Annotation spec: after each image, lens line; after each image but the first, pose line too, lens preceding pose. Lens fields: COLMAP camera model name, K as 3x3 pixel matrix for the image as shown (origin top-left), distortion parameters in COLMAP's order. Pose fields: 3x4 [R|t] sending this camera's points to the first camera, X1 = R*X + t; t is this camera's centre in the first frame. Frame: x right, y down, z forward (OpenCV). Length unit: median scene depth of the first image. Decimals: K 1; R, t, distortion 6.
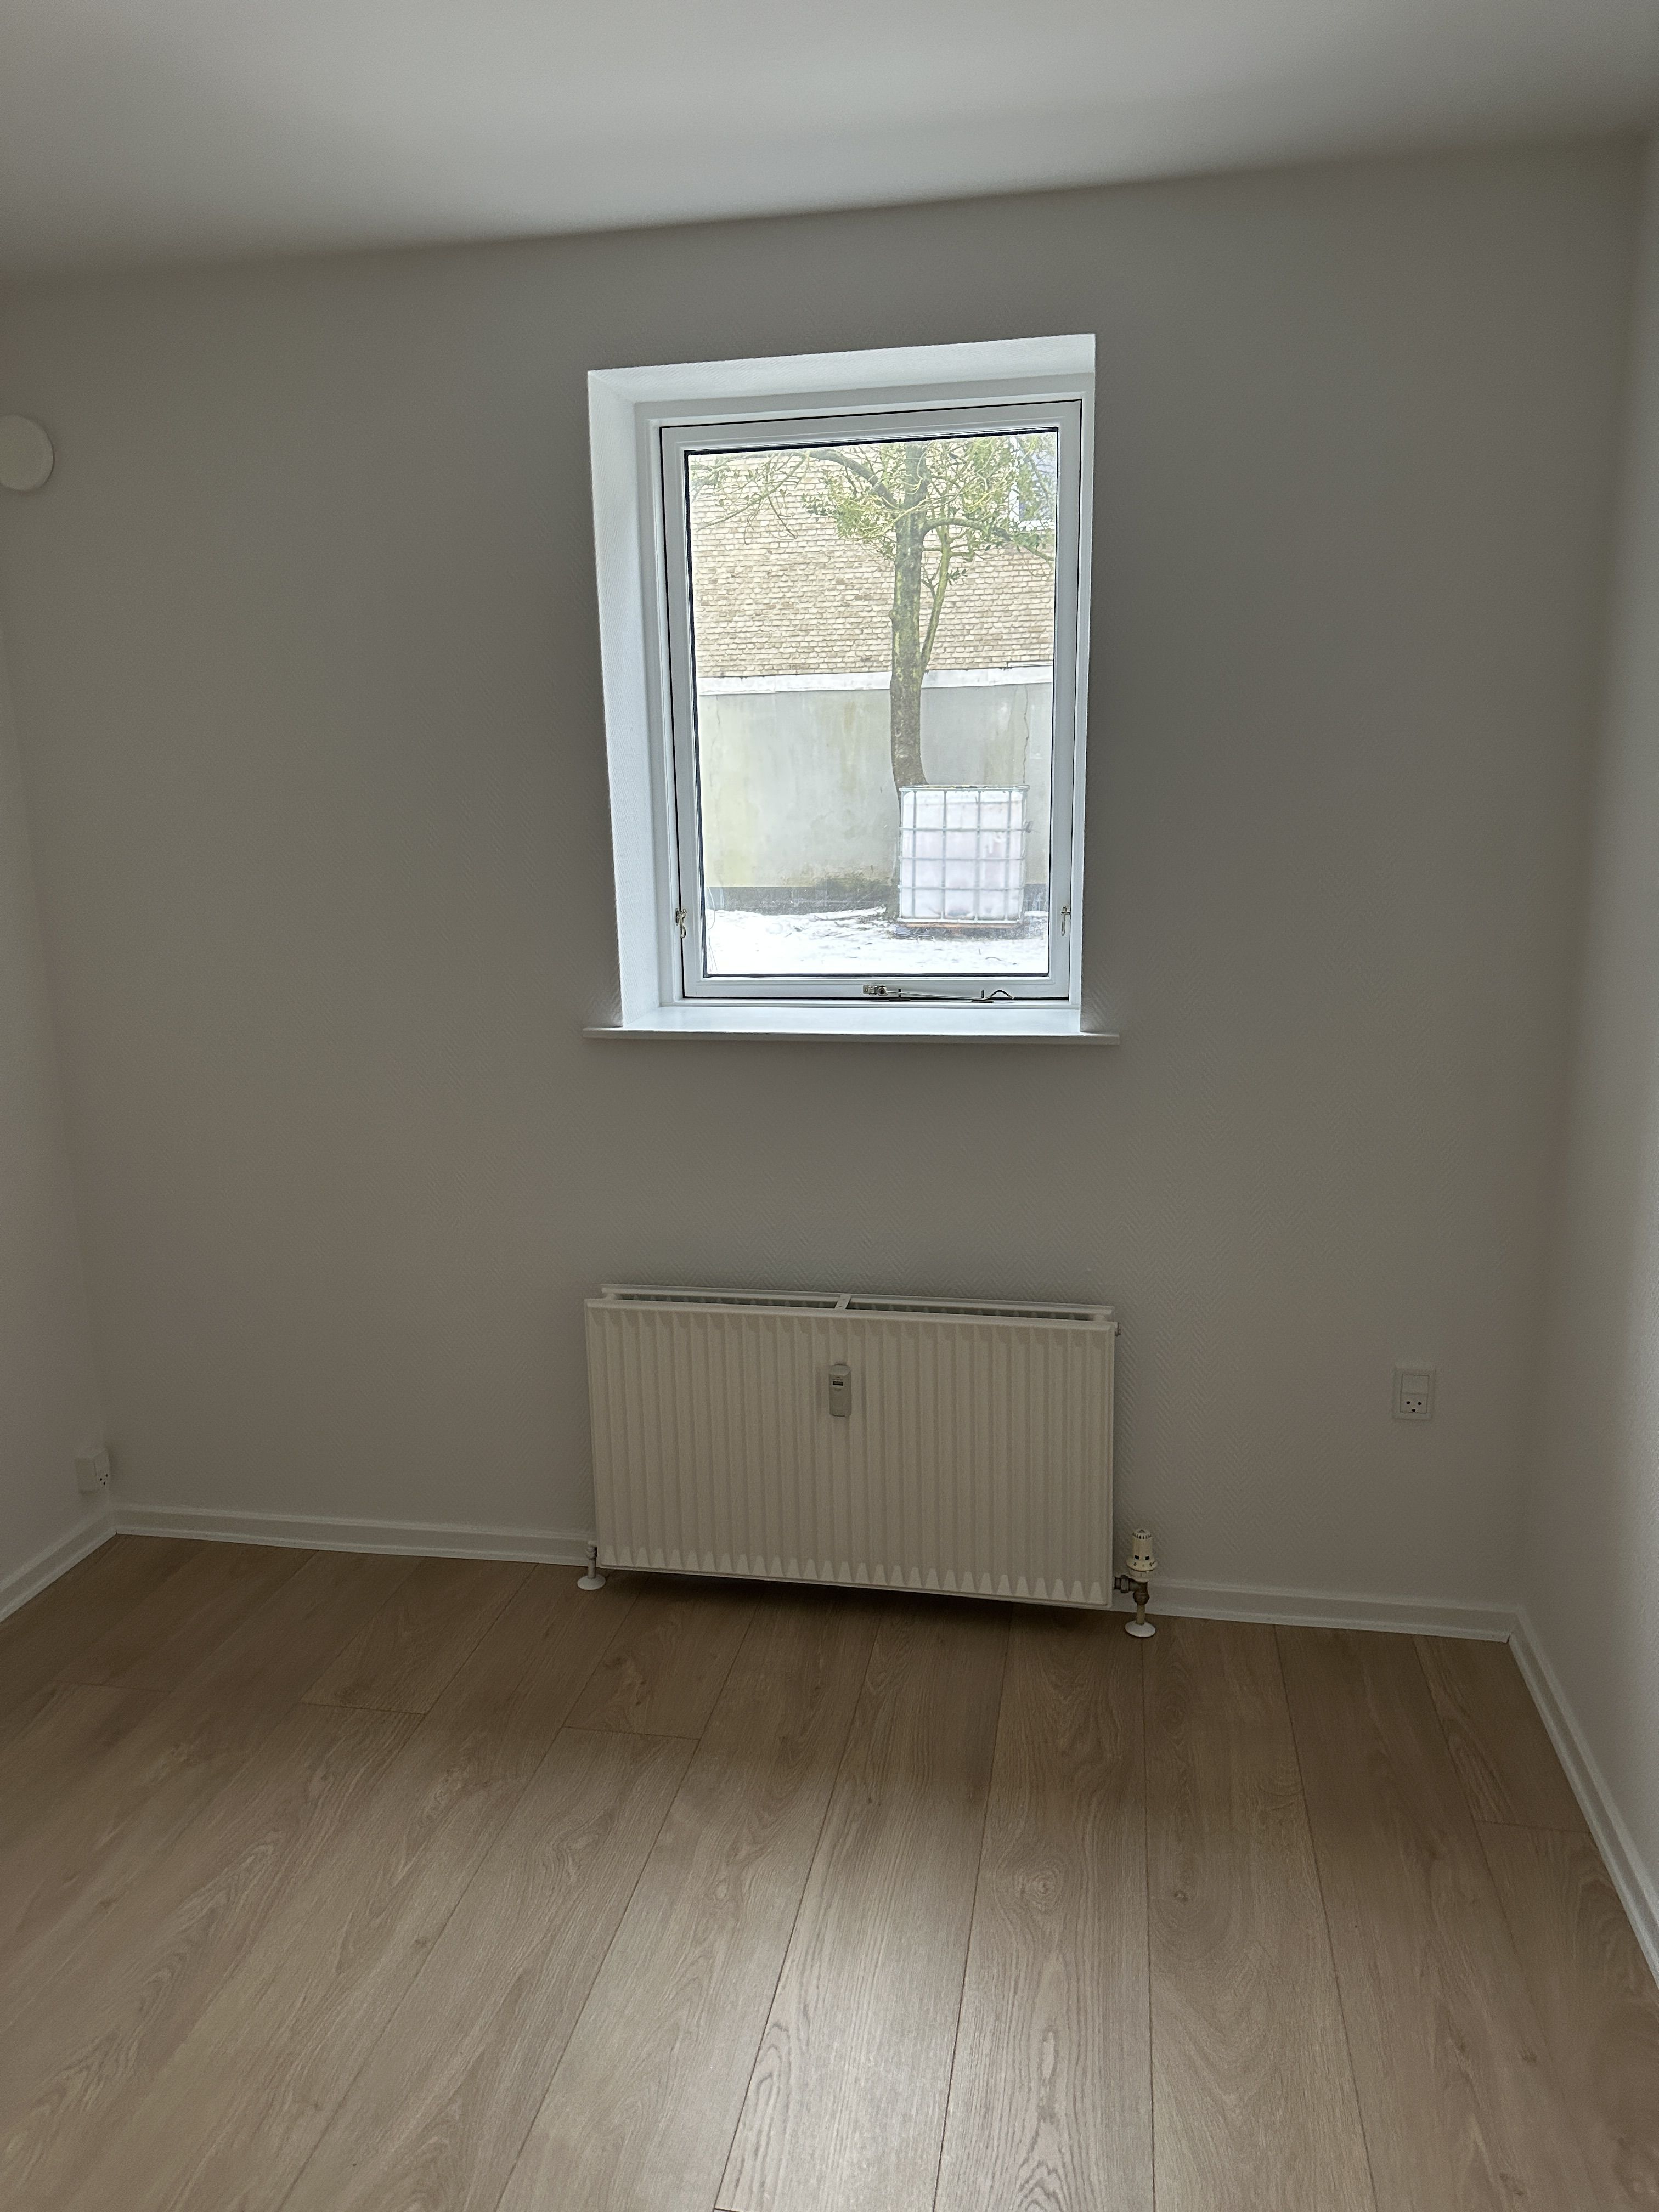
lens RADIAL K [[1556.4, 0, 825.0], [0, 1556.4, 1111.4], [0, 0, 1]] dist [0.051551, -0.060664]
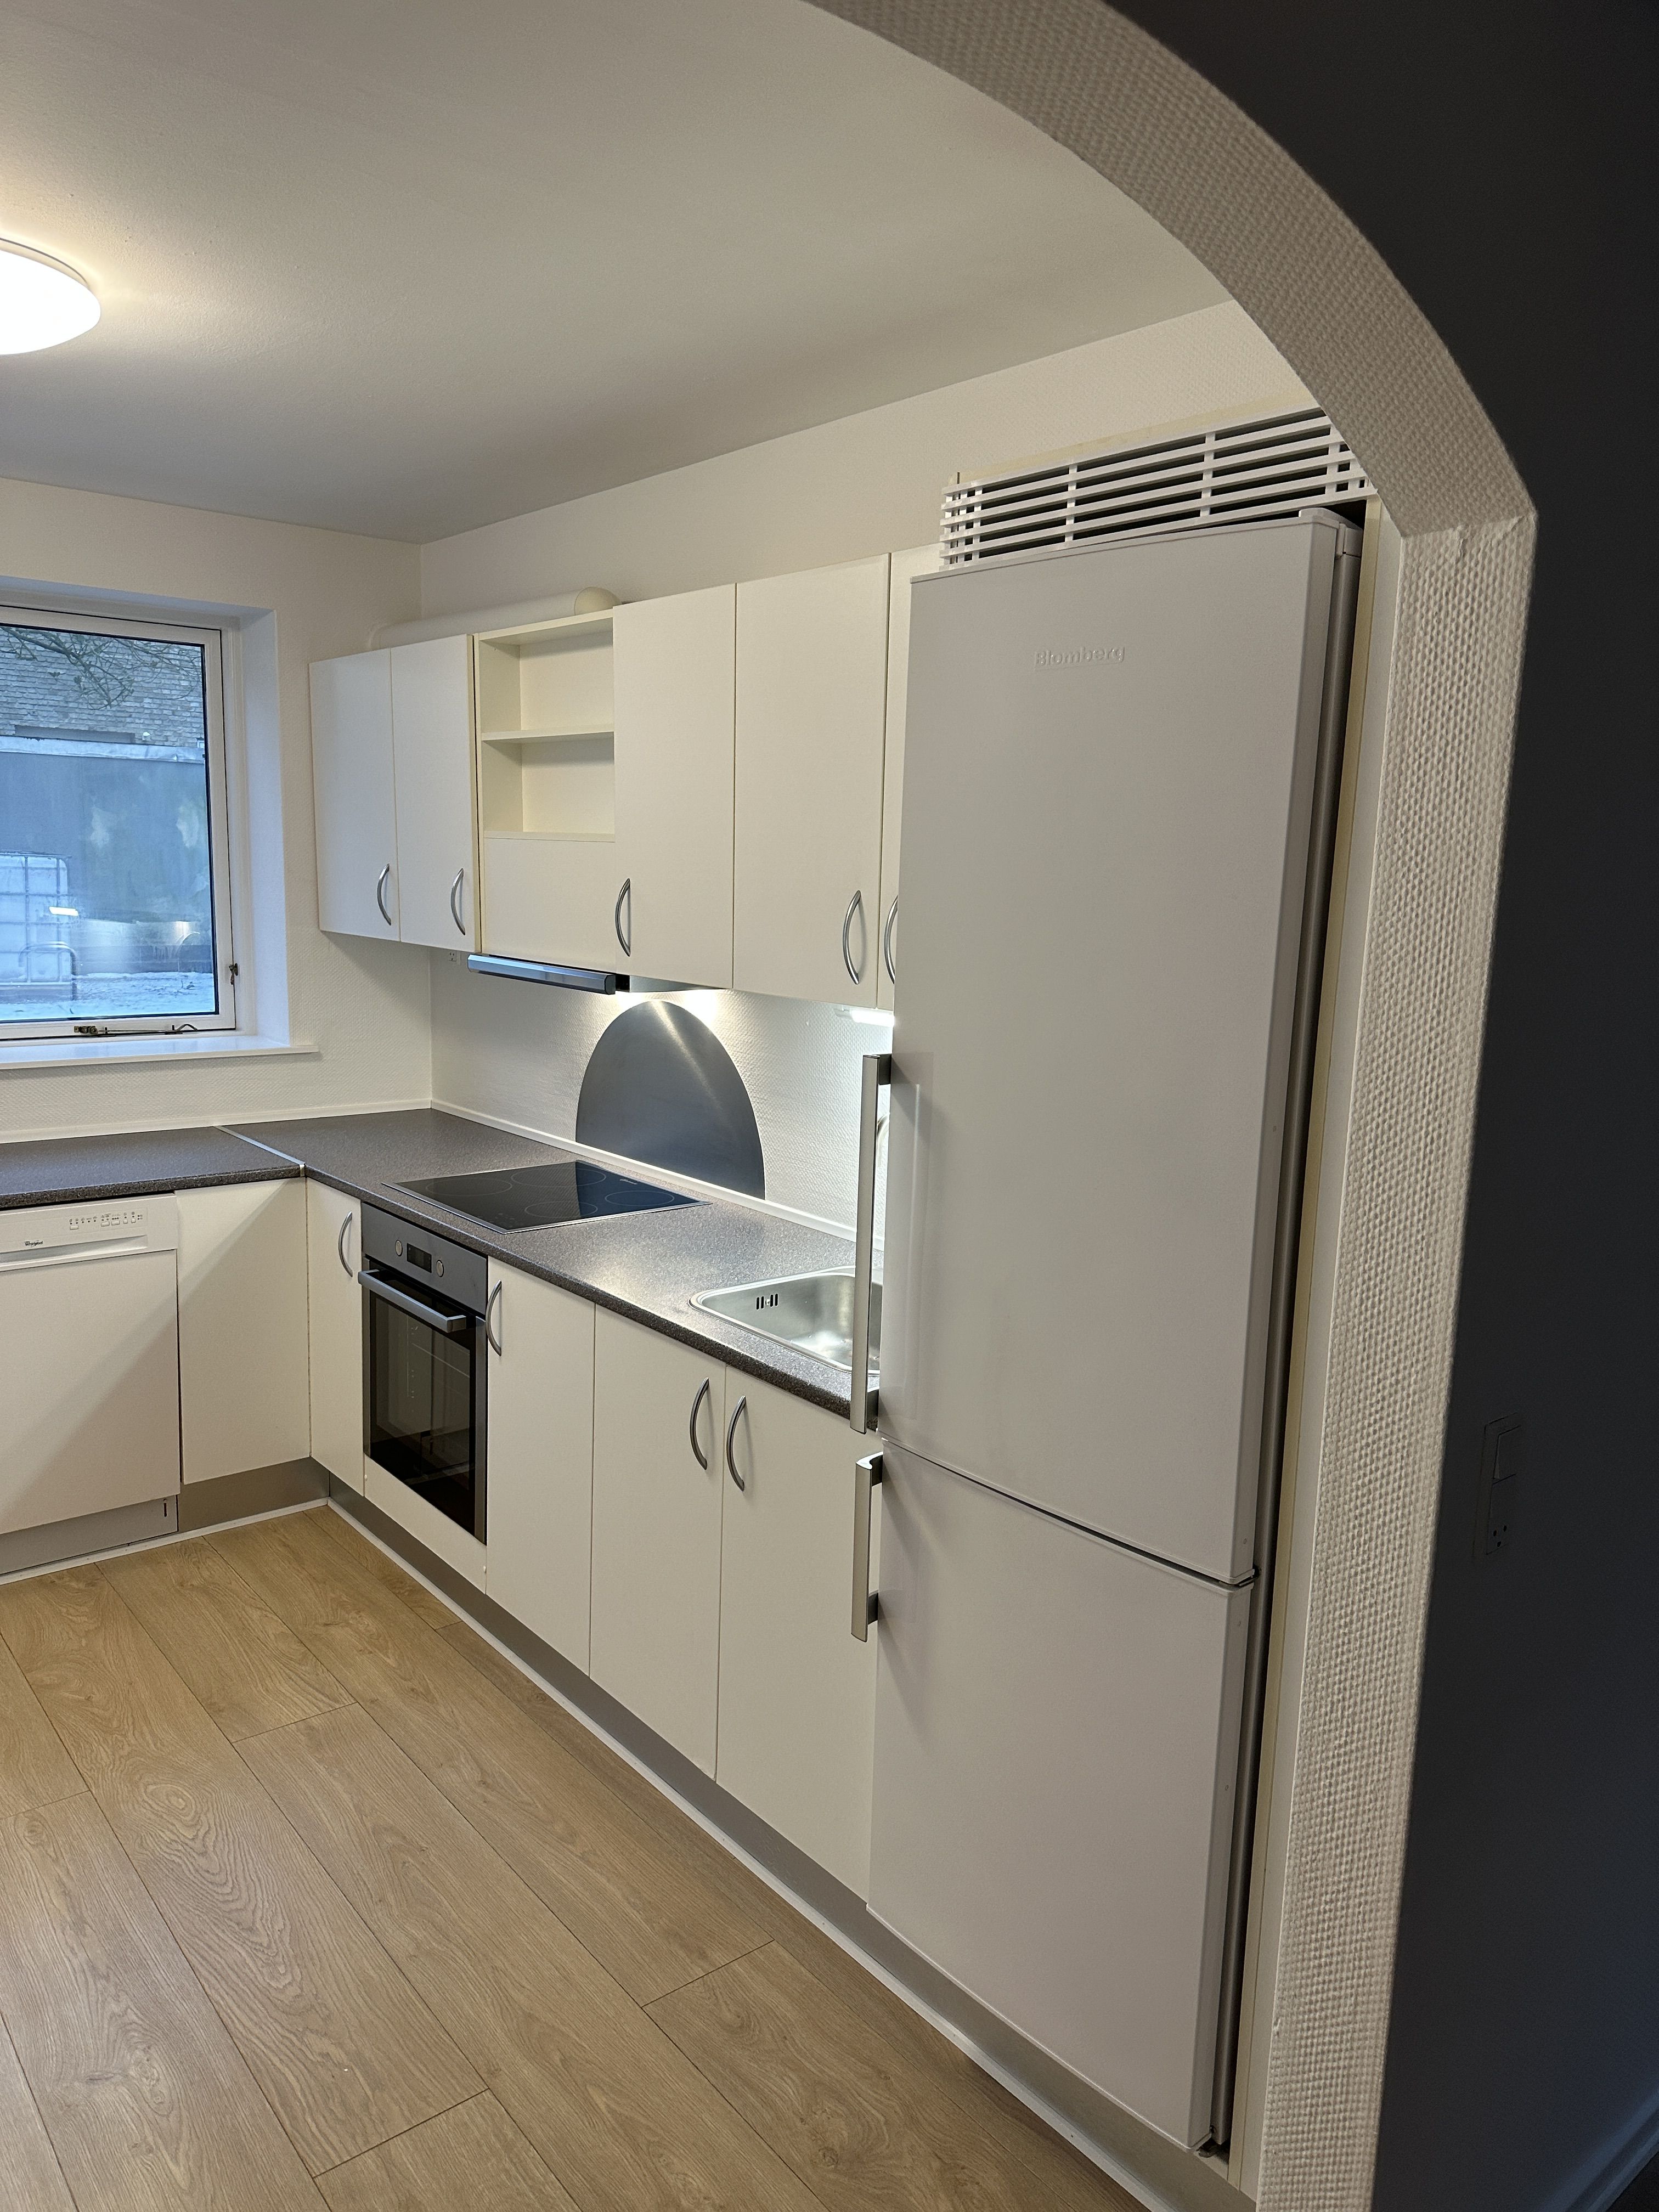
lens RADIAL K [[1556.4, 0, 825.0], [0, 1556.4, 1111.4], [0, 0, 1]] dist [0.051551, -0.060664]
pose [[0.645290, -0.084835, 0.759213, -0.299333], [0.118885, 0.992859, 0.009897, 0.010963], [-0.754631, 0.083872, 0.650767, -0.045353]]
